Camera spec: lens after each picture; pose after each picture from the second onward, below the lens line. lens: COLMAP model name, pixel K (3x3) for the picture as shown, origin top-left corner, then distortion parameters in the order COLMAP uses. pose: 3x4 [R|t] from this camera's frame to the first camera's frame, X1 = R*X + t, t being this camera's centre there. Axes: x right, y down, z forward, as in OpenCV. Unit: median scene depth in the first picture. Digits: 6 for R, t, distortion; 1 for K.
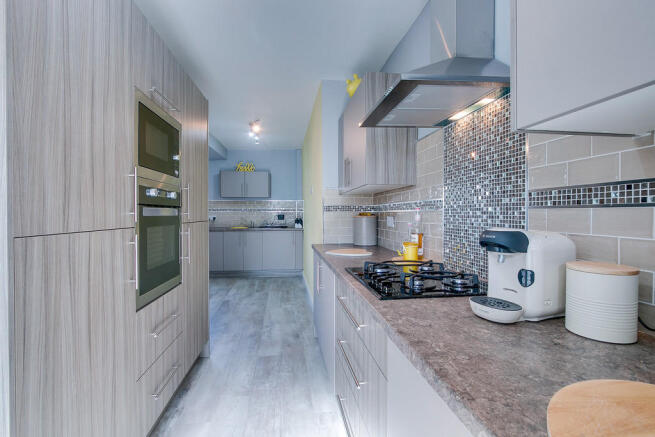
lens RADIAL K [[303.9, 0, 326.8], [0, 303.9, 213.7], [0, 0, 1]] dist [-0.005081, -0.000043]
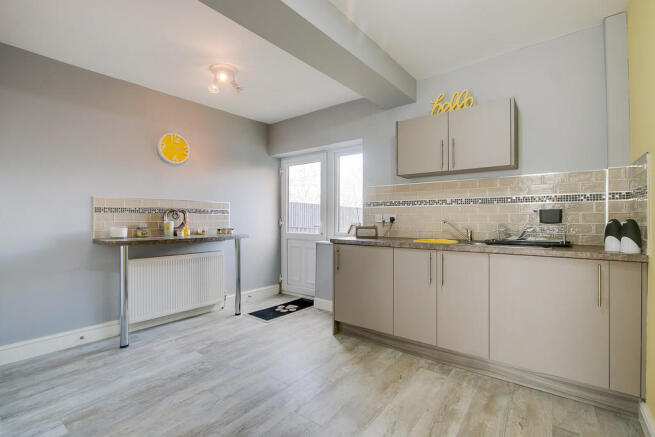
lens RADIAL K [[303.9, 0, 327.0], [0, 303.9, 219.1], [0, 0, 1]] dist [-0.005081, -0.000043]
pose [[0.699221, 0.002189, -0.714902, -0.082981], [-0.011774, 0.999895, -0.008454, 0.020016], [0.714808, 0.014328, 0.699174, 0.576877]]
